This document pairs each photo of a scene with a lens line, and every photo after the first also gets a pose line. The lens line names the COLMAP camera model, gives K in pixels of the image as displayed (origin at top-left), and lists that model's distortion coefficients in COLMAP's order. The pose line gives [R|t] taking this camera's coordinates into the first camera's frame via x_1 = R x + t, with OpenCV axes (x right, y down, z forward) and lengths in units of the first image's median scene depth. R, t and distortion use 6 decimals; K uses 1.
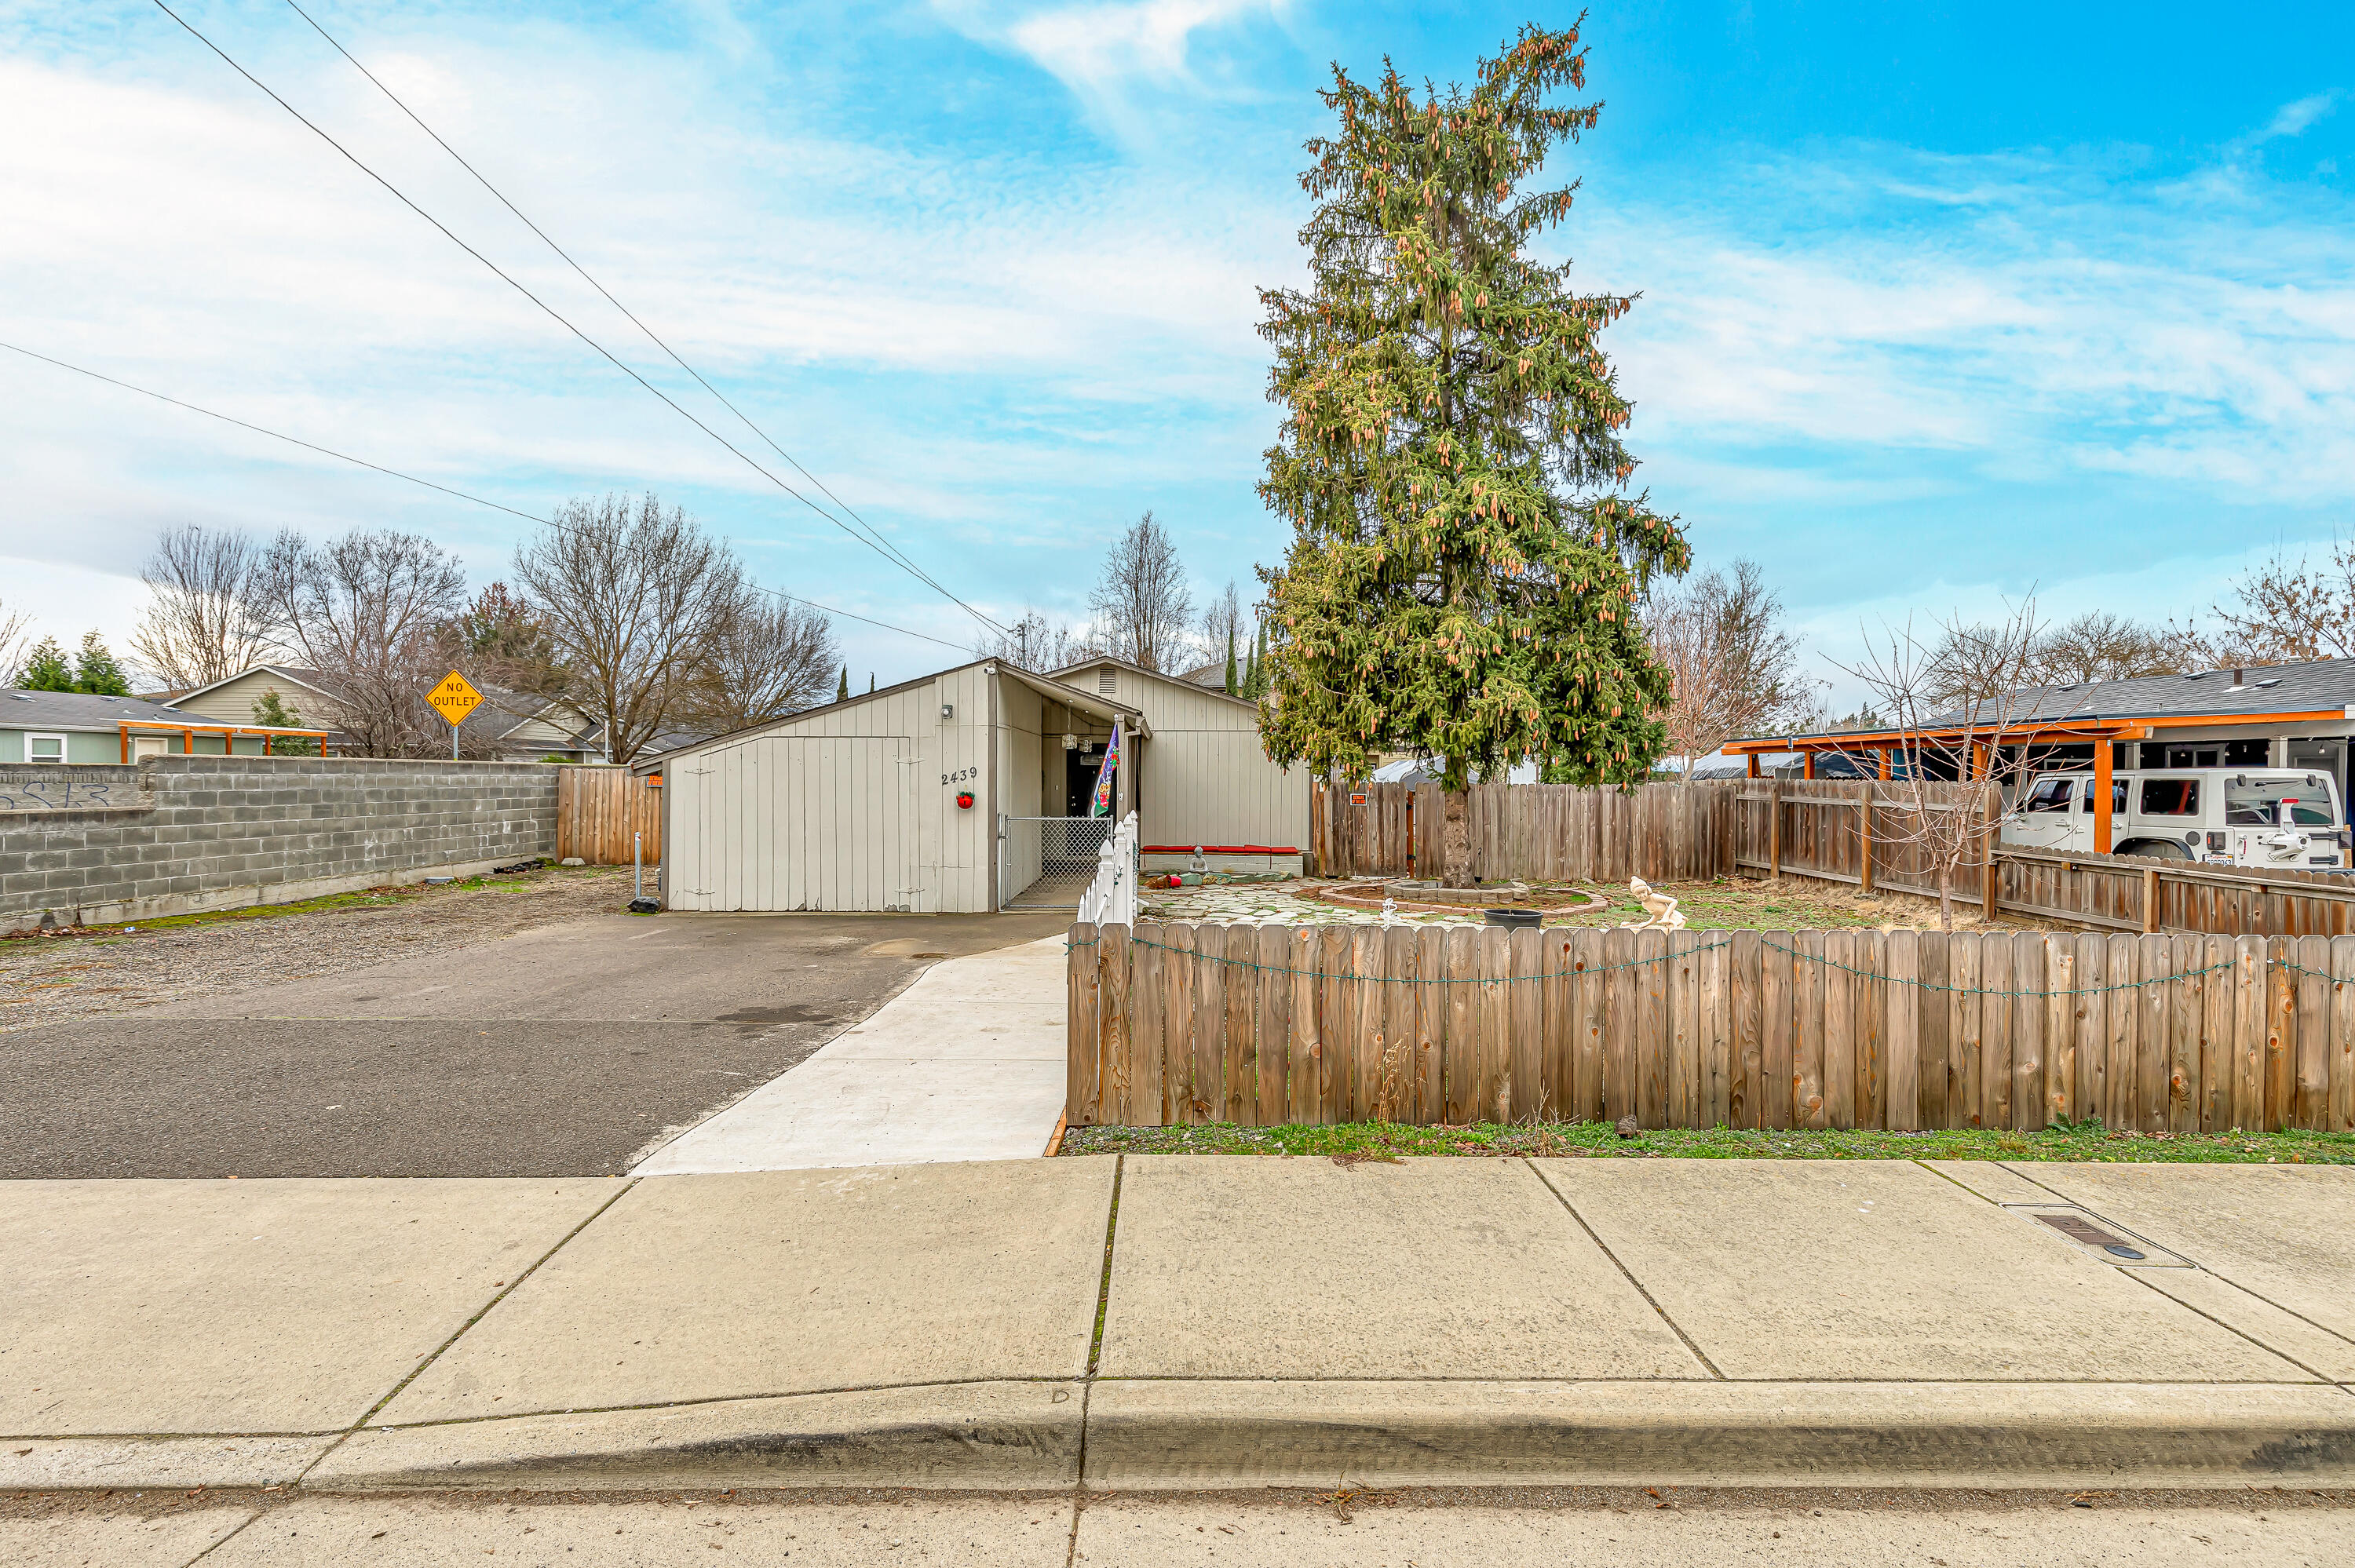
lens RADIAL K [[1073.8, 0, 1175.0], [0, 1073.8, 774.3], [0, 0, 1]] dist [0.009635, -0.001291]
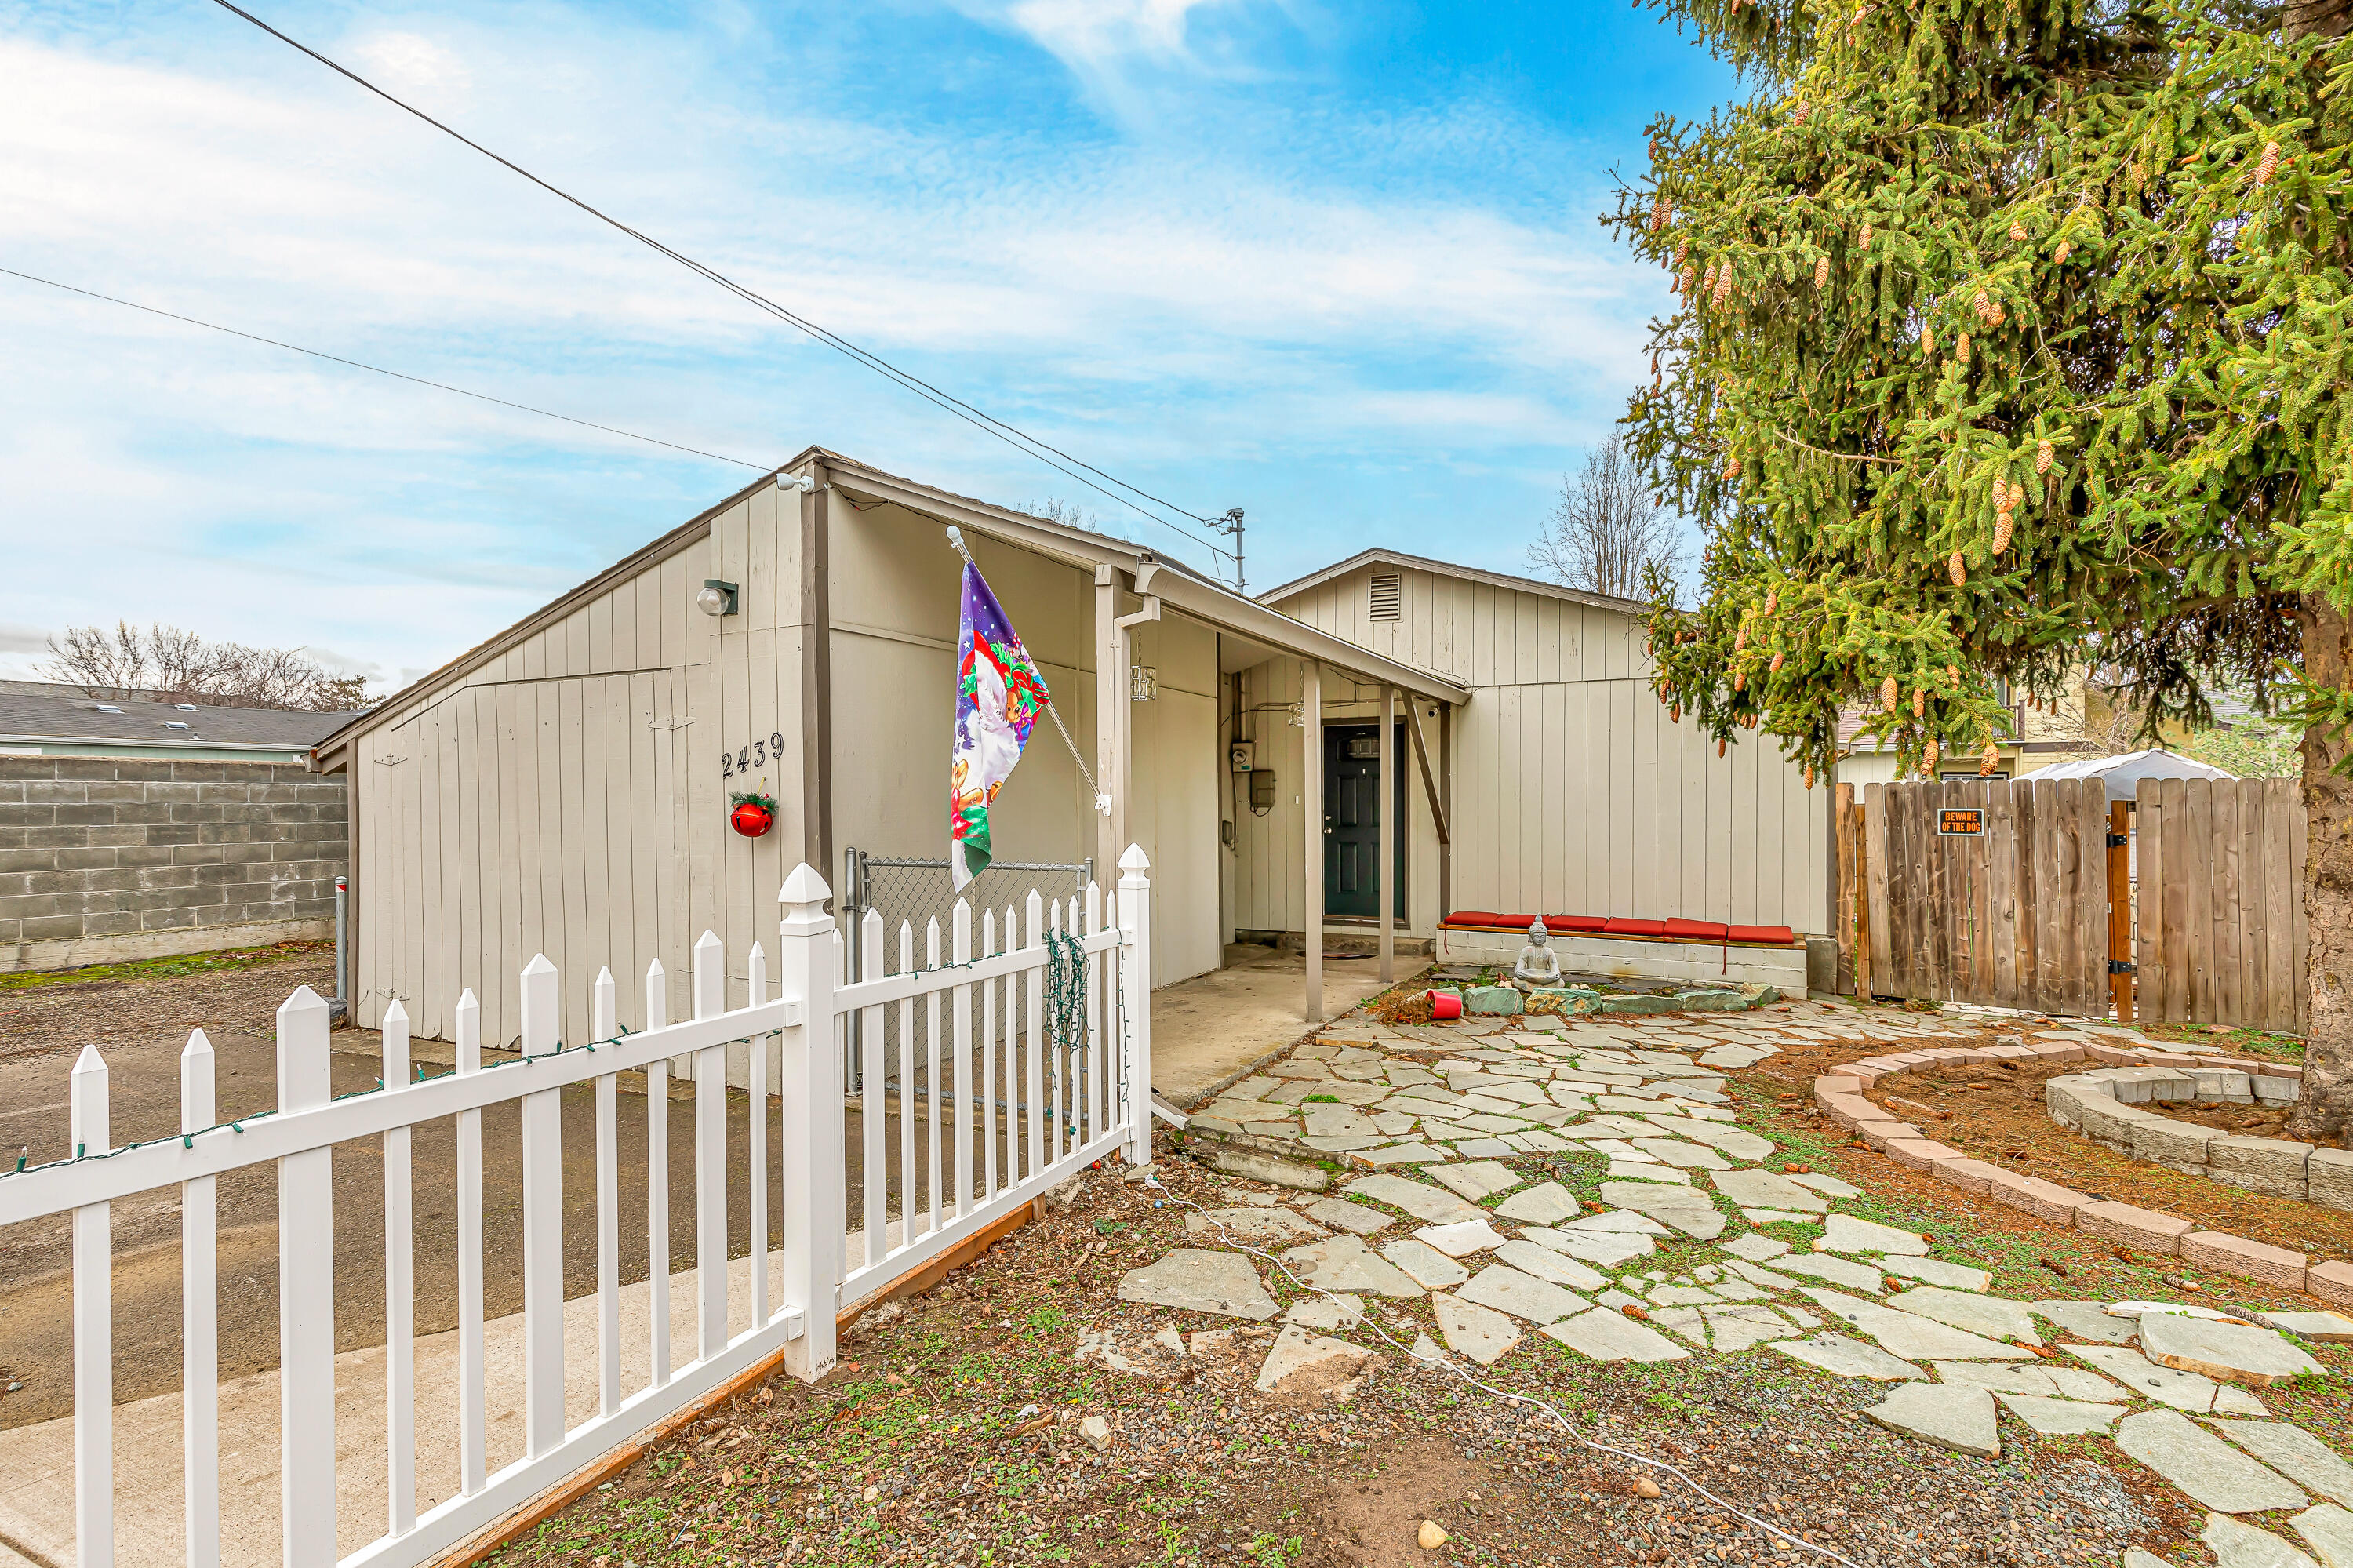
lens RADIAL K [[1073.0, 0, 1192.4], [0, 1073.0, 801.0], [0, 0, 1]] dist [0.009635, -0.001291]
pose [[0.896313, -0.008998, -0.443330, 0.119918], [0.007499, 0.999959, -0.005133, 0.020602], [0.443358, 0.001276, 0.896344, 0.658756]]
